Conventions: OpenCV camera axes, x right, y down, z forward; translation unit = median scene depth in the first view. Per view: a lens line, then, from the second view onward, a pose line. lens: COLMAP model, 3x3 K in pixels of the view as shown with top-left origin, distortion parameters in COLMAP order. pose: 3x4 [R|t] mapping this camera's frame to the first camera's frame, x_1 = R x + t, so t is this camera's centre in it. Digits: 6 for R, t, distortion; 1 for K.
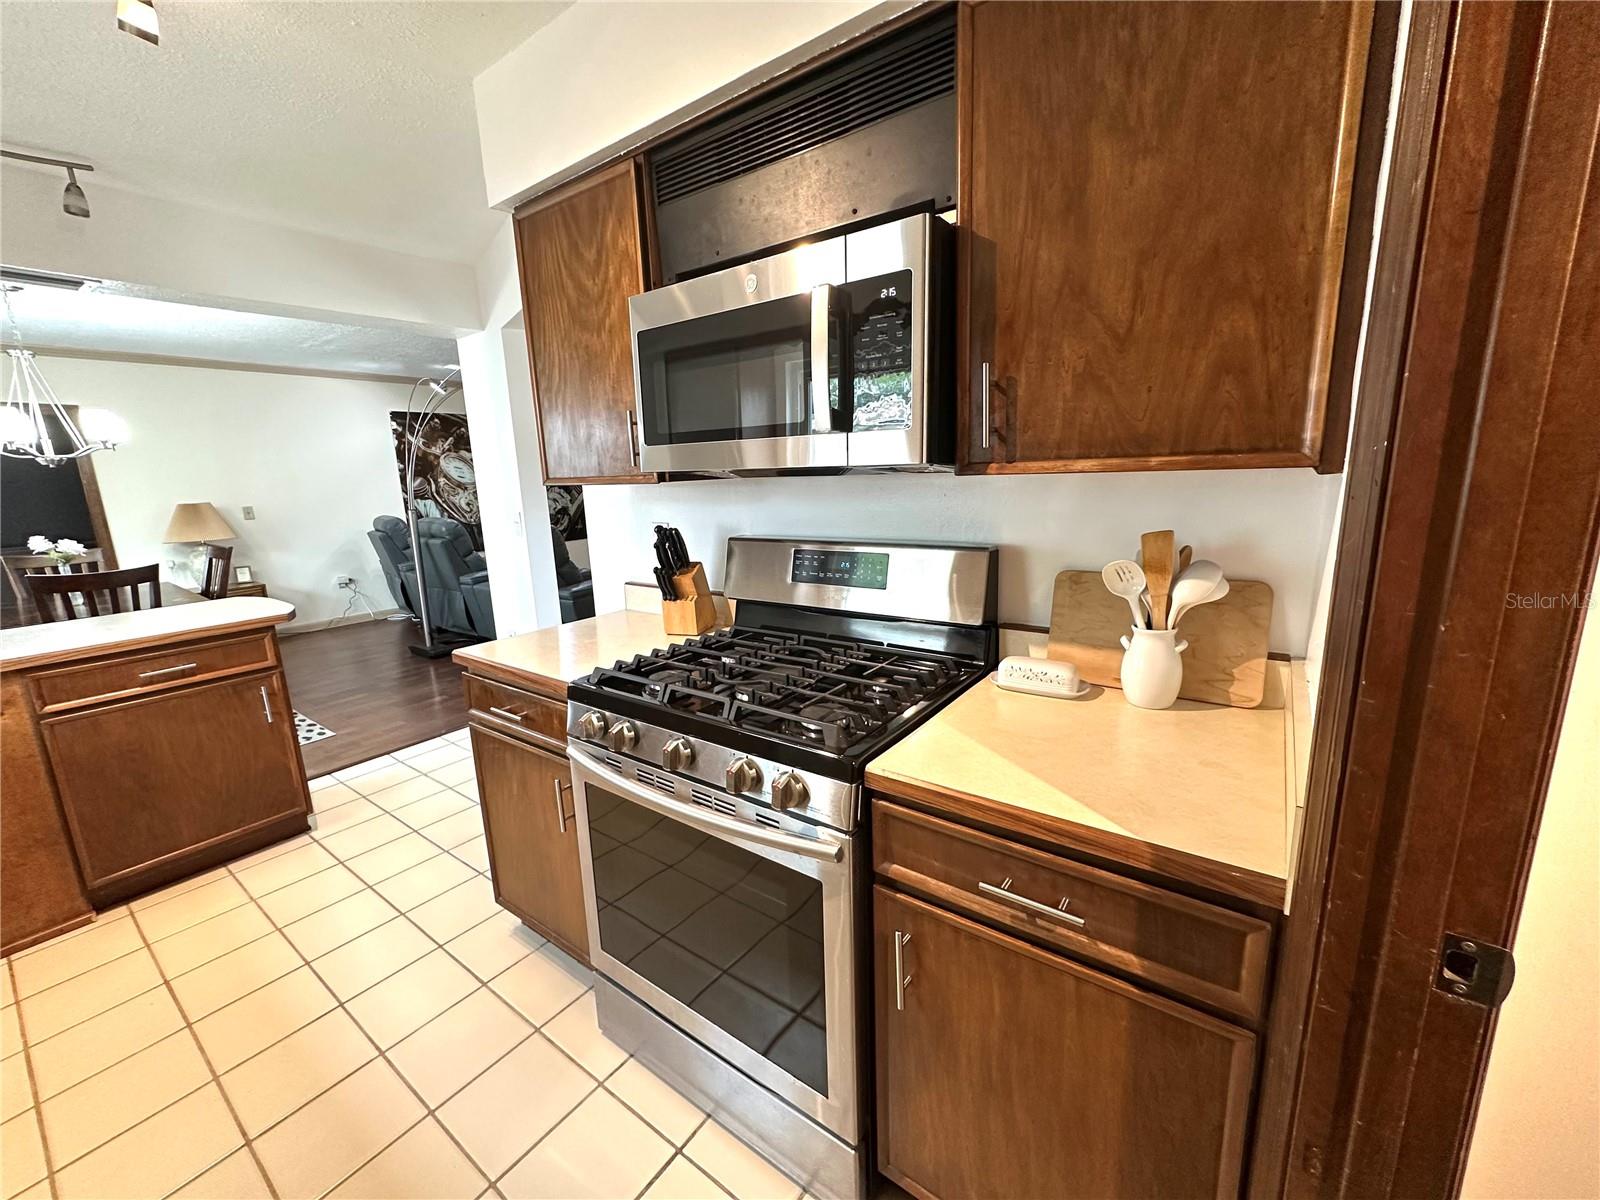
lens RADIAL K [[638.3, 0, 799.1], [0, 638.3, 595.9], [0, 0, 1]] dist [-0.003267, 0.000846]
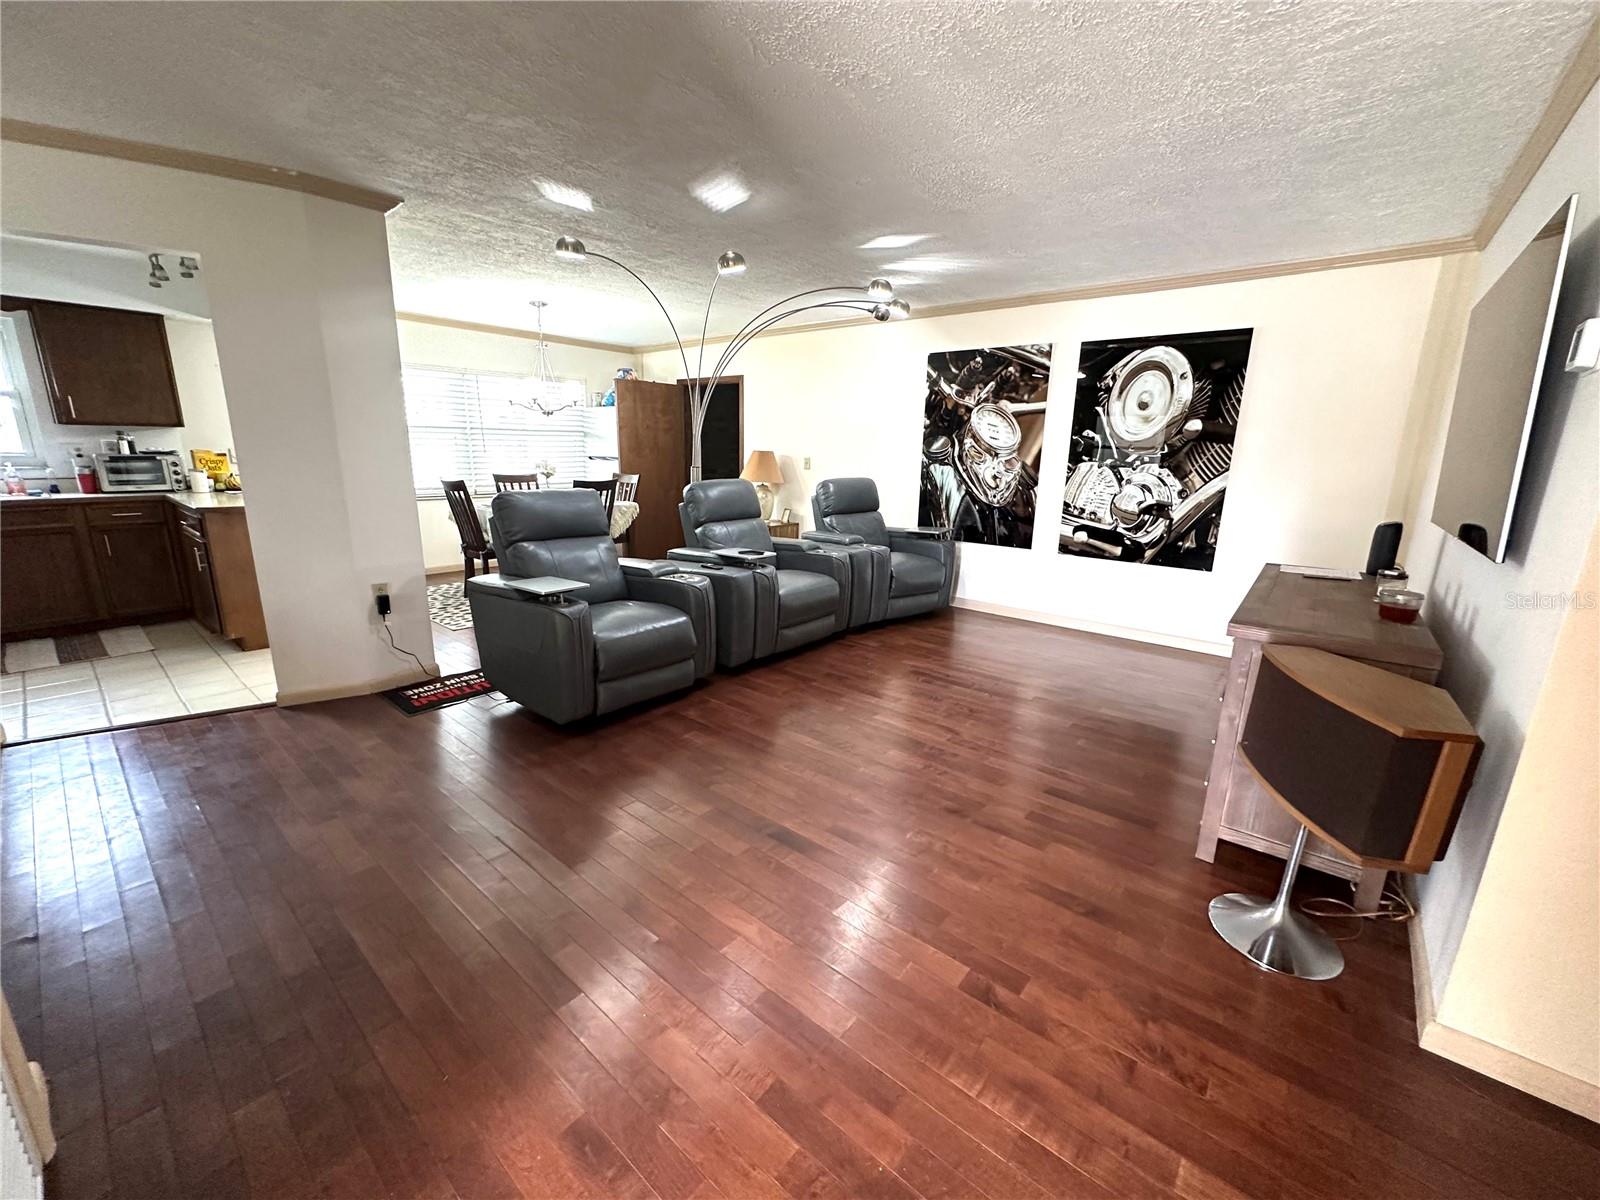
lens RADIAL K [[638.3, 0, 803.3], [0, 638.3, 600.9], [0, 0, 1]] dist [-0.003267, 0.000846]
pose [[-0.062606, 0.271511, -0.960397, 0.223731], [-0.210448, 0.937057, 0.278631, -0.174679], [0.975598, 0.219557, -0.001526, 0.856221]]
